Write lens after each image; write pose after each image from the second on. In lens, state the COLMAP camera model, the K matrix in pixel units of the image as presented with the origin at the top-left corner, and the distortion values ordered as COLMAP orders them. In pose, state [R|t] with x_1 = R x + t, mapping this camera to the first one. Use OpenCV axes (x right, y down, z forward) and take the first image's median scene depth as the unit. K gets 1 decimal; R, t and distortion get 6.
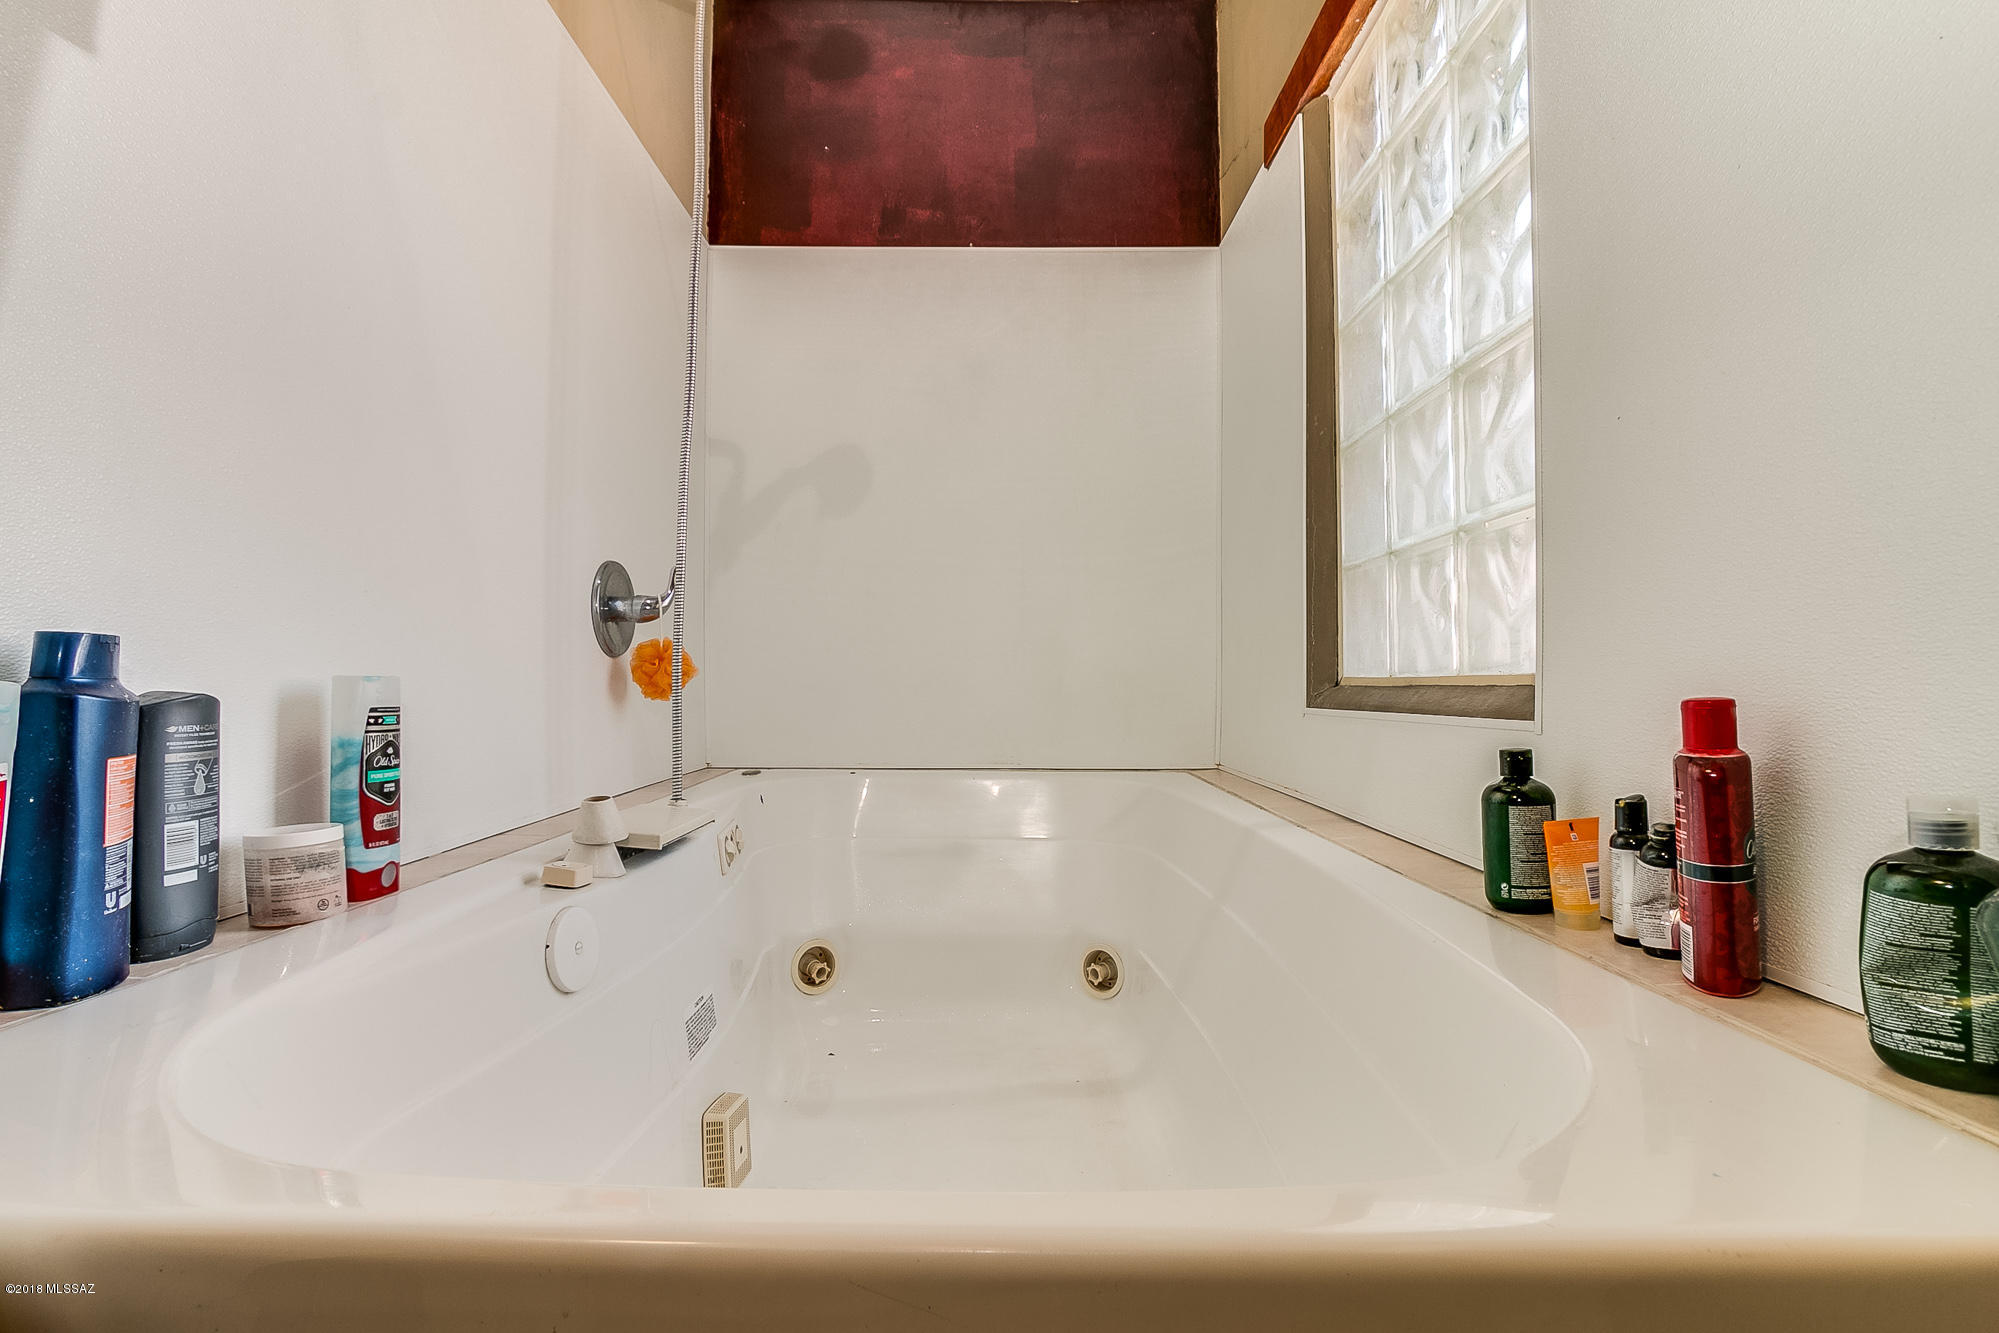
lens RADIAL K [[1146.9, 0, 1000.3], [0, 1146.9, 688.3], [0, 0, 1]] dist [-0.014178, 0.000064]
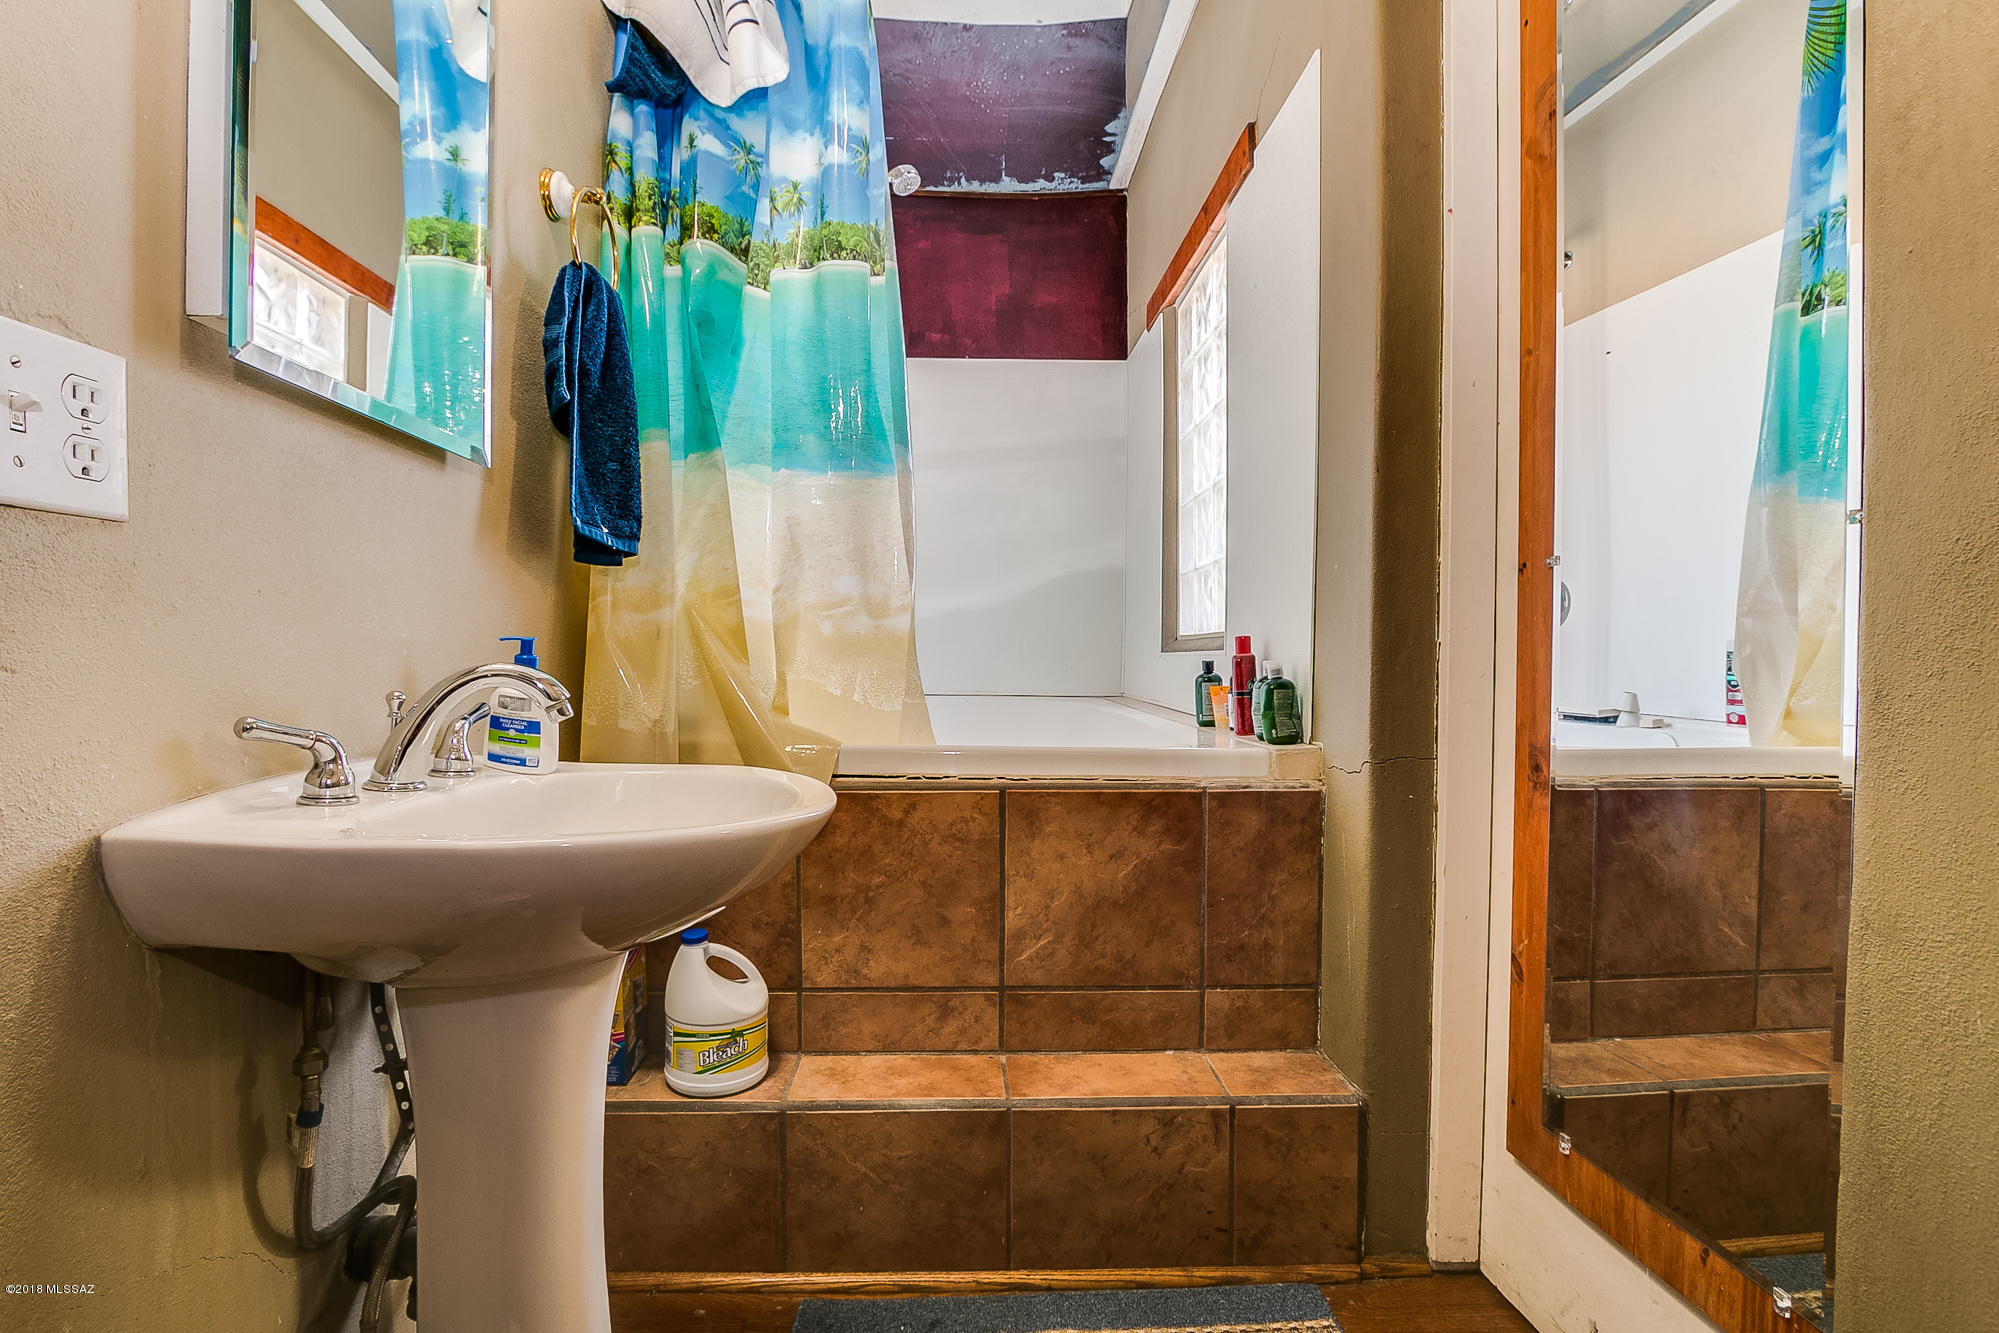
lens RADIAL K [[1146.9, 0, 1000.3], [0, 1146.9, 688.3], [0, 0, 1]] dist [-0.014178, 0.000064]
pose [[0.999511, 0.006282, 0.030634, -0.035311], [-0.006978, 0.999719, 0.022638, 0.033284], [-0.030483, -0.022840, 0.999274, -0.782262]]
